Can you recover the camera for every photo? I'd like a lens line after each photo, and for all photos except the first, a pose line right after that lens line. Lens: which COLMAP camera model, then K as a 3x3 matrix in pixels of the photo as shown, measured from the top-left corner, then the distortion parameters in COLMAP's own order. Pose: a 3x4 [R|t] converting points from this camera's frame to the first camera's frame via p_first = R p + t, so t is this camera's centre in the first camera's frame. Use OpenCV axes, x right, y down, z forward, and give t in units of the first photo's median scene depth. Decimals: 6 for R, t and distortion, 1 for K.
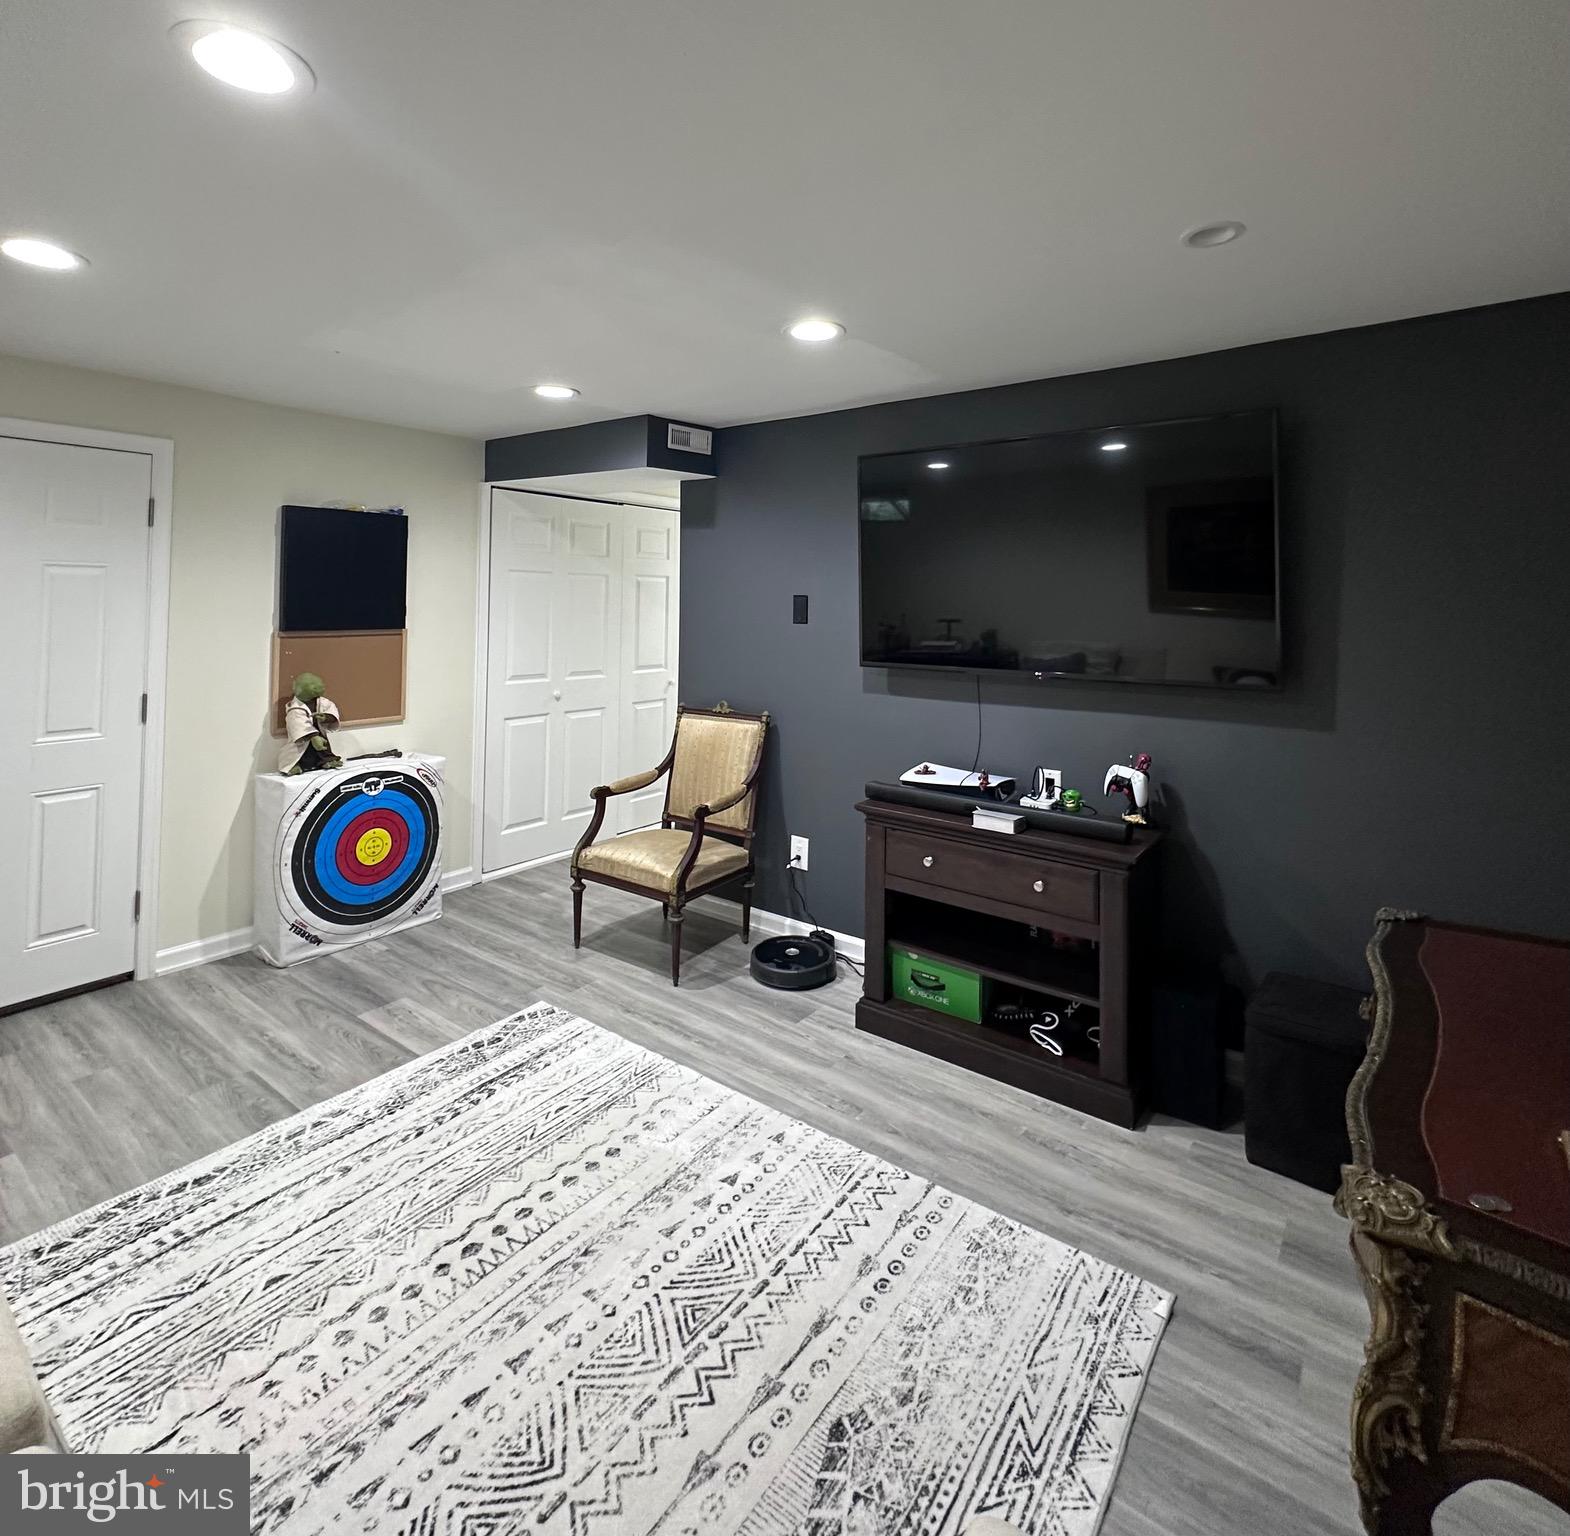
lens RADIAL K [[827.1, 0, 780.6], [0, 827.1, 575.9], [0, 0, 1]] dist [0.000127, -0.001086]
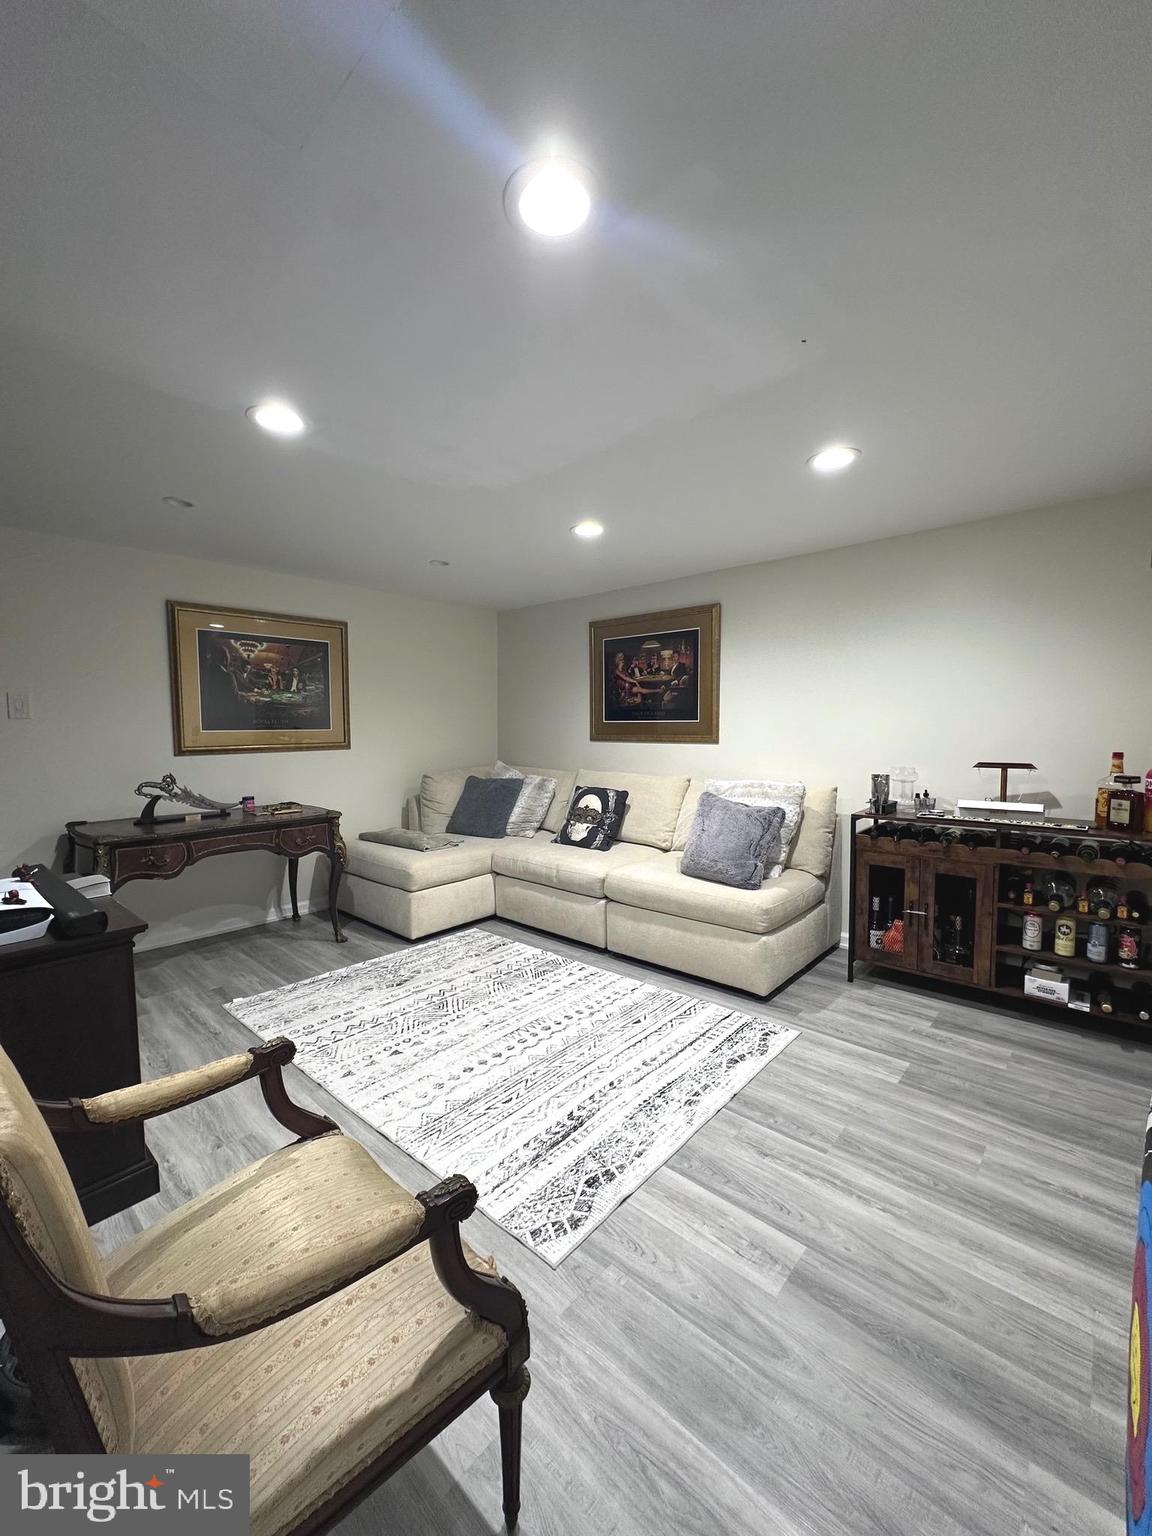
lens RADIAL K [[617.8, 0, 576.0], [0, 617.8, 768.0], [0, 0, 1]] dist [-0.004206, 0.000663]
pose [[-0.996283, -0.011492, 0.085374, -0.522171], [-0.008507, 0.999343, 0.035244, 0.156551], [-0.085723, 0.034387, -0.995725, 2.238982]]
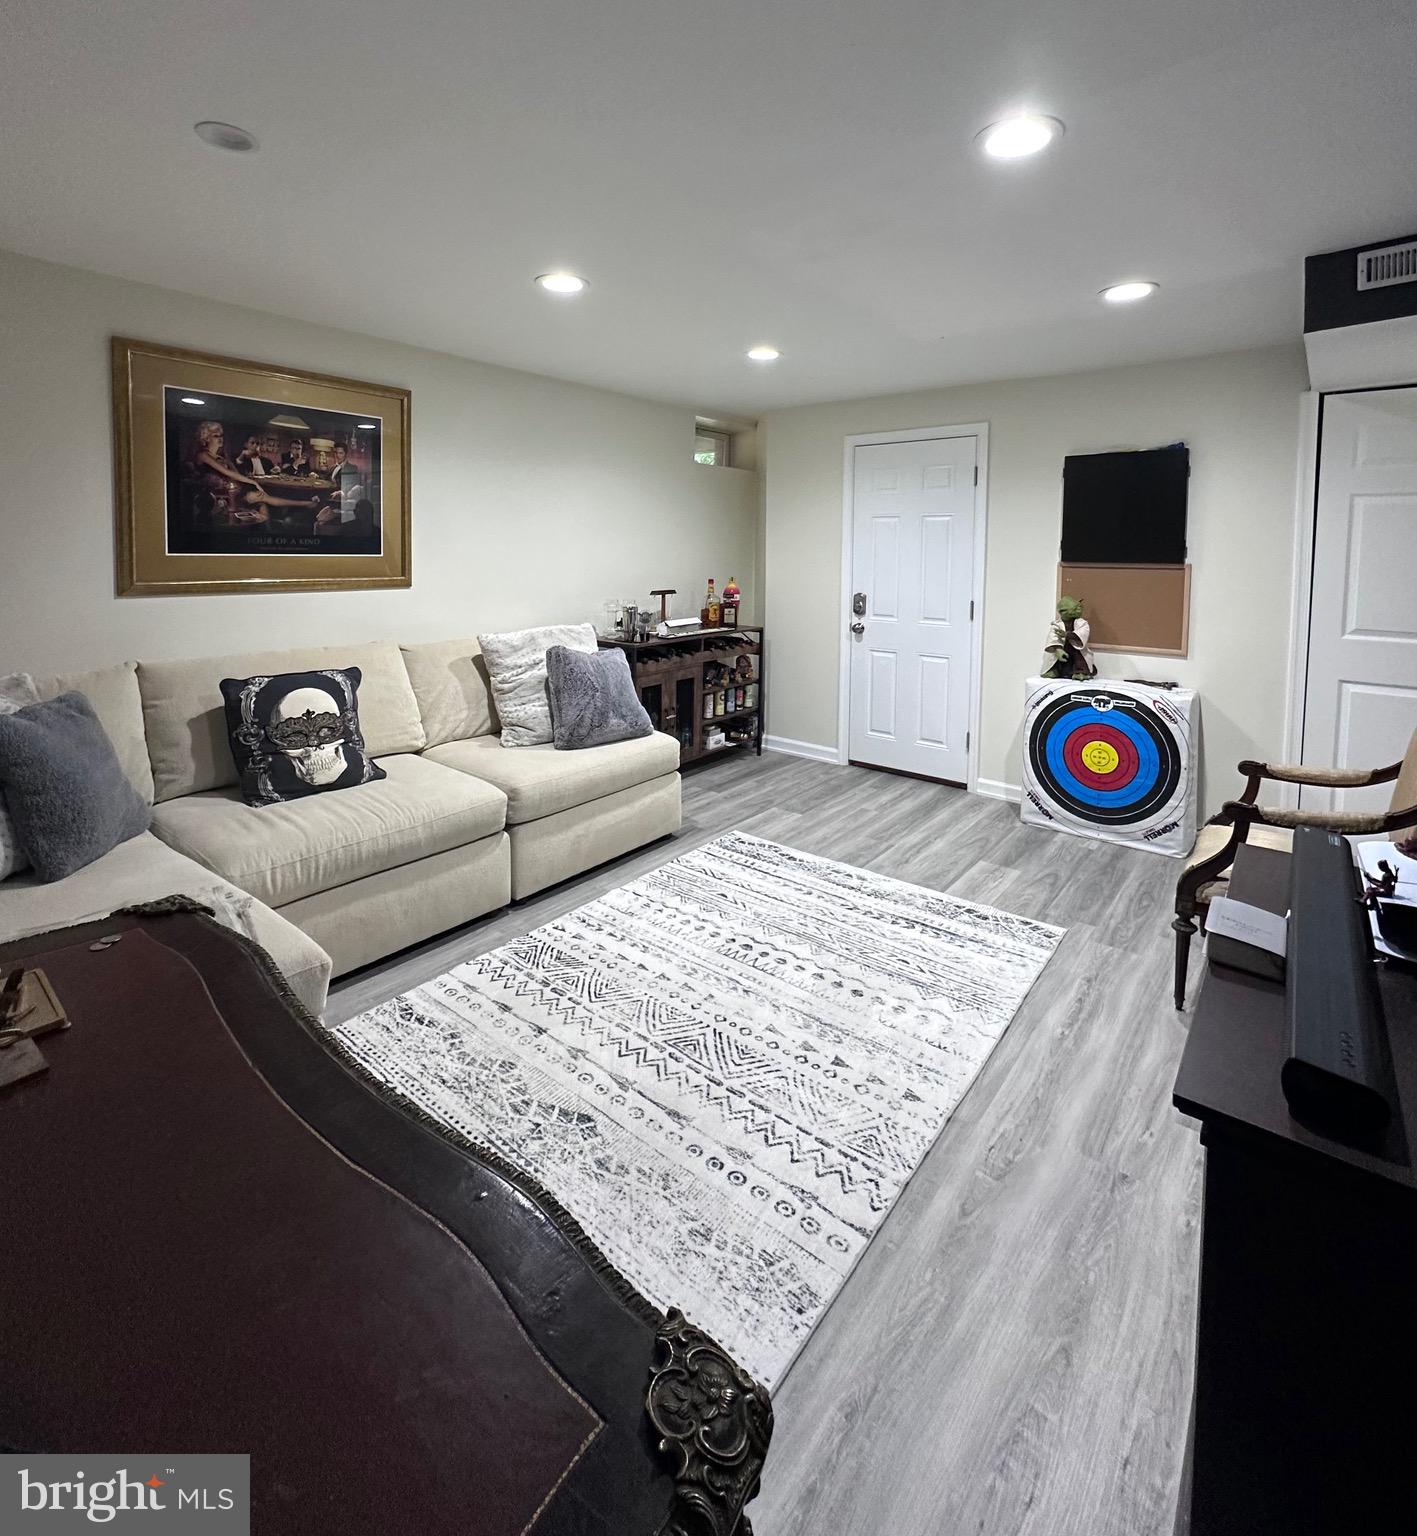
lens RADIAL K [[754.1, 0, 714.0], [0, 754.1, 585.6], [0, 0, 1]] dist [-0.001422, -0.000779]
pose [[-0.030901, 0.036135, -0.998869, 0.930895], [0.021942, 0.999130, 0.035466, 0.092475], [0.999282, -0.020821, -0.031667, 0.936109]]
